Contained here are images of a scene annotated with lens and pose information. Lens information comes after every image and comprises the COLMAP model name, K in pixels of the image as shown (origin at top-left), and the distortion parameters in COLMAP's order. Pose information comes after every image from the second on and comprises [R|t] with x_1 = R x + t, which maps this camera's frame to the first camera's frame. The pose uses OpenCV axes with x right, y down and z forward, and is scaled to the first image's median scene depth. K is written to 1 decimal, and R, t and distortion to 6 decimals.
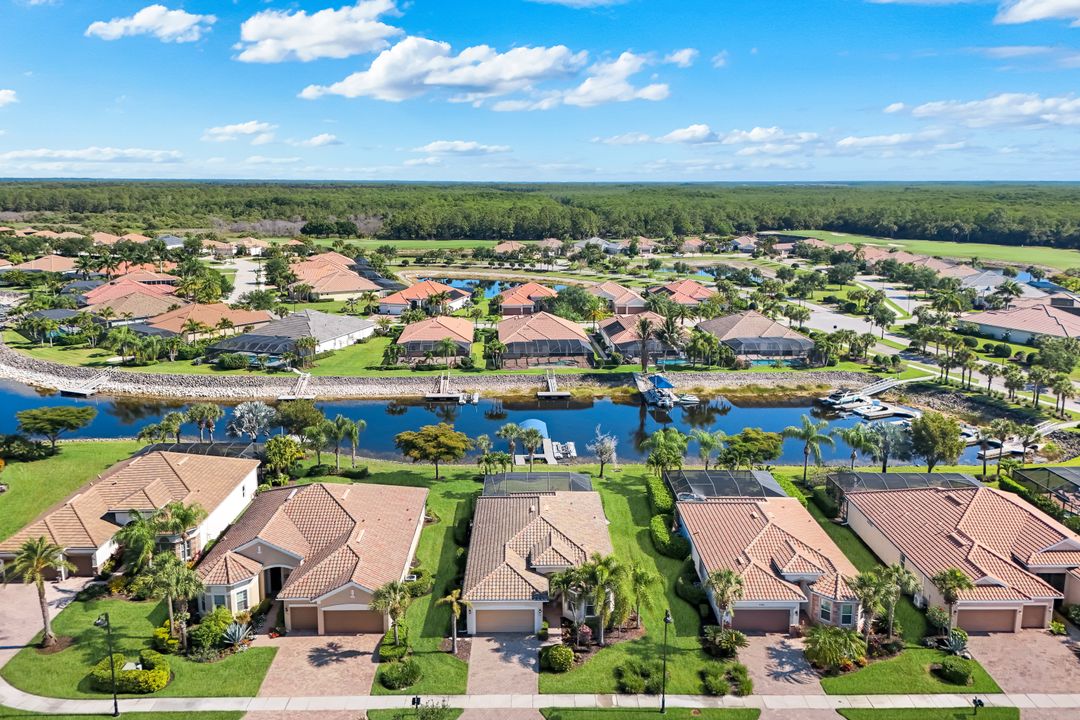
lens RADIAL K [[795.8, 0, 540.0], [0, 795.8, 360.0], [0, 0, 1]] dist [0.089519, -0.091839]
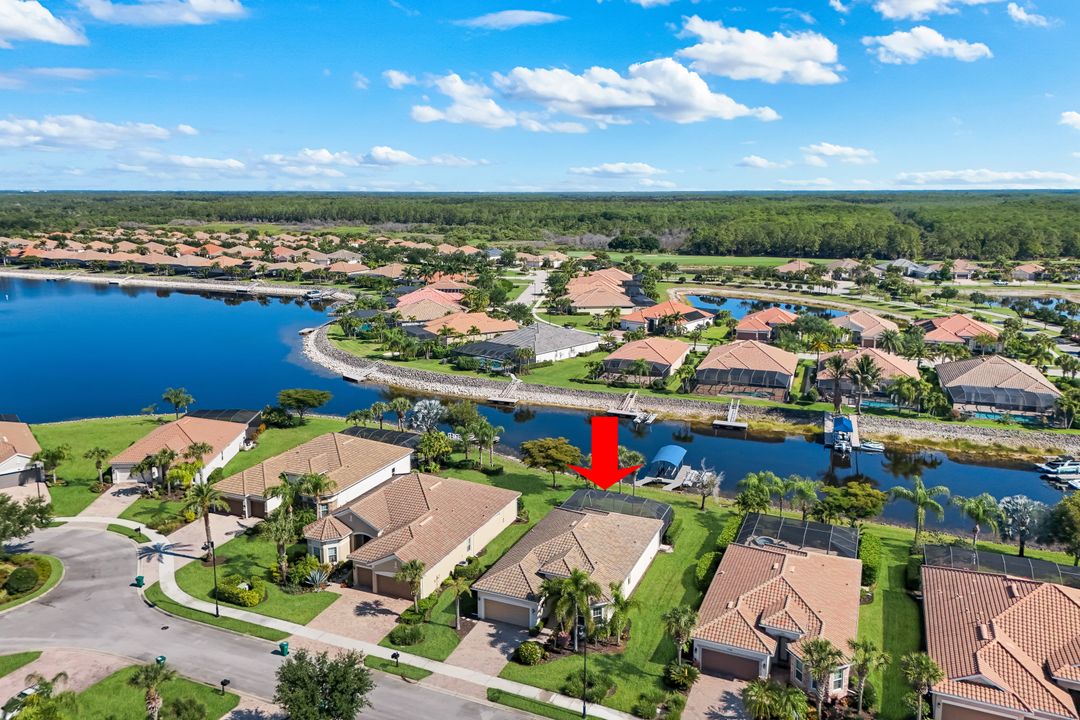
lens RADIAL K [[795.8, 0, 540.0], [0, 795.8, 360.0], [0, 0, 1]] dist [0.089519, -0.091839]
pose [[0.912142, 0.082980, -0.401387, 0.199194], [-0.087720, 0.996123, 0.006591, -0.022989], [0.400378, 0.029198, 0.915885, -0.023334]]
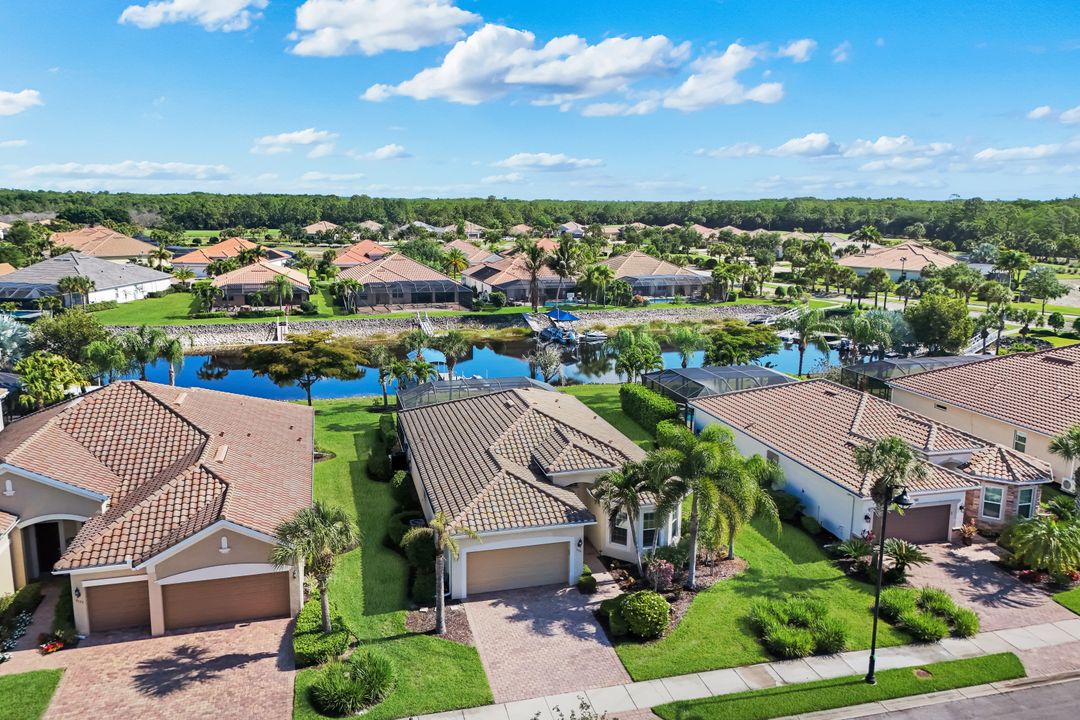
lens RADIAL K [[795.8, 0, 540.0], [0, 795.8, 360.0], [0, 0, 1]] dist [0.089519, -0.091839]
pose [[0.968819, -0.041528, 0.244264, -0.072652], [0.047951, 0.998641, -0.020403, 0.088571], [-0.243085, 0.031479, 0.969494, 0.208049]]
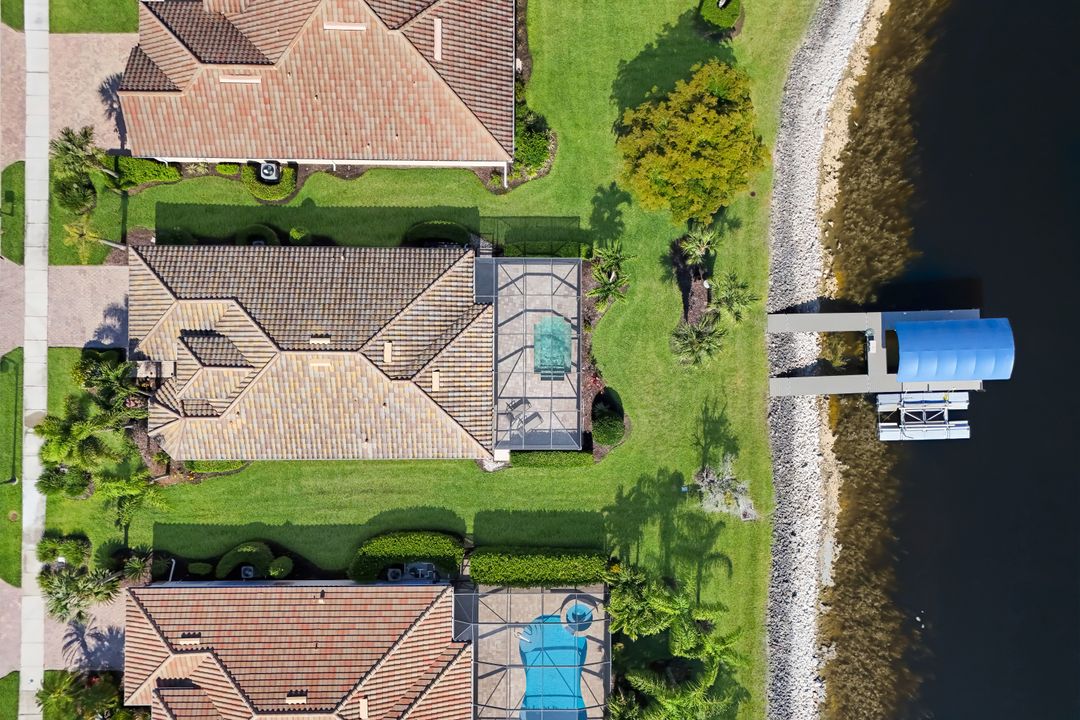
lens RADIAL K [[795.8, 0, 540.0], [0, 795.8, 360.0], [0, 0, 1]] dist [0.089519, -0.091839]
pose [[-0.017912, 0.999754, -0.013059, 0.005814], [-0.241244, 0.008354, 0.970428, -0.242205], [0.970299, 0.020533, 0.241035, 0.538068]]
